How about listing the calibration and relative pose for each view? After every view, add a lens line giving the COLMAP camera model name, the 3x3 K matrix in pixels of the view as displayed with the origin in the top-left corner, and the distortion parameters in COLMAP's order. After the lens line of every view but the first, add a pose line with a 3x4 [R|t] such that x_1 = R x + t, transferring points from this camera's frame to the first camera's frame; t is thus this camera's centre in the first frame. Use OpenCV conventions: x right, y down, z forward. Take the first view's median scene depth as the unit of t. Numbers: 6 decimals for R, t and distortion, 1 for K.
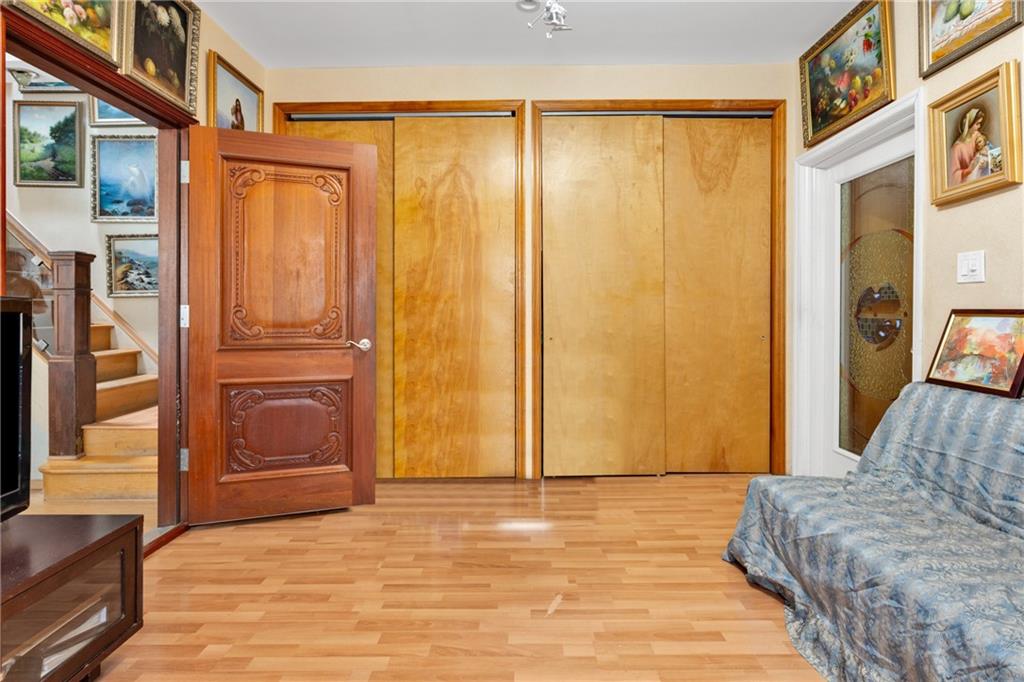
lens RADIAL K [[526.6, 0, 509.2], [0, 526.6, 317.9], [0, 0, 1]] dist [-0.000329, -0.001189]
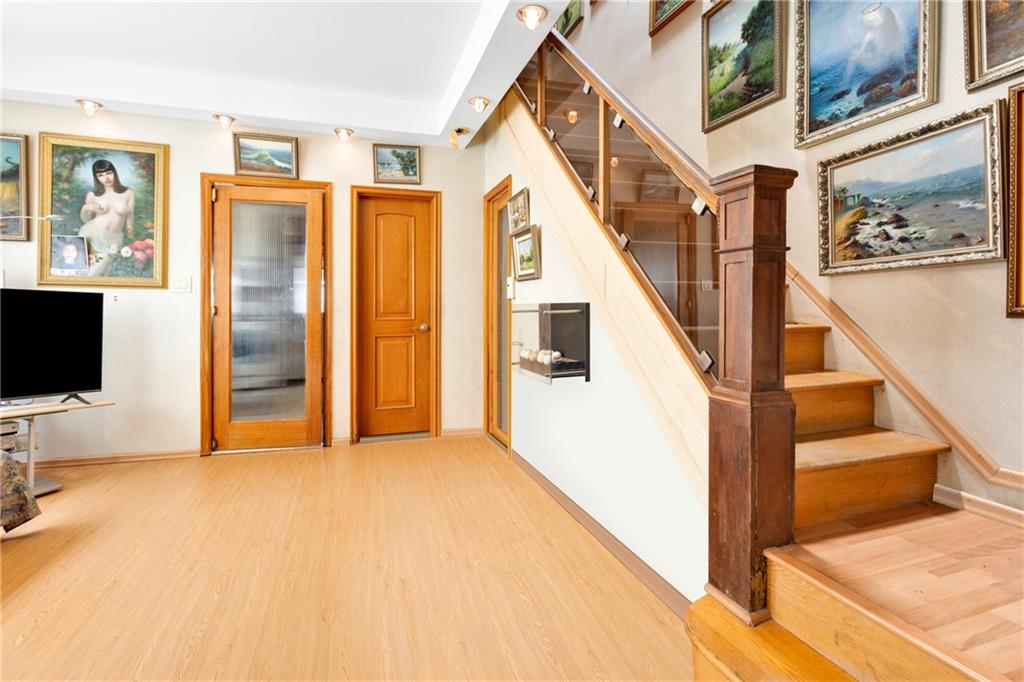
lens RADIAL K [[480.5, 0, 519.9], [0, 480.5, 309.7], [0, 0, 1]] dist [0.001457, -0.000554]
pose [[0.353784, 0.003592, -0.935320, -0.402157], [-0.012019, 0.999928, -0.000706, 0.001298], [0.935250, 0.011491, 0.353801, 0.526661]]
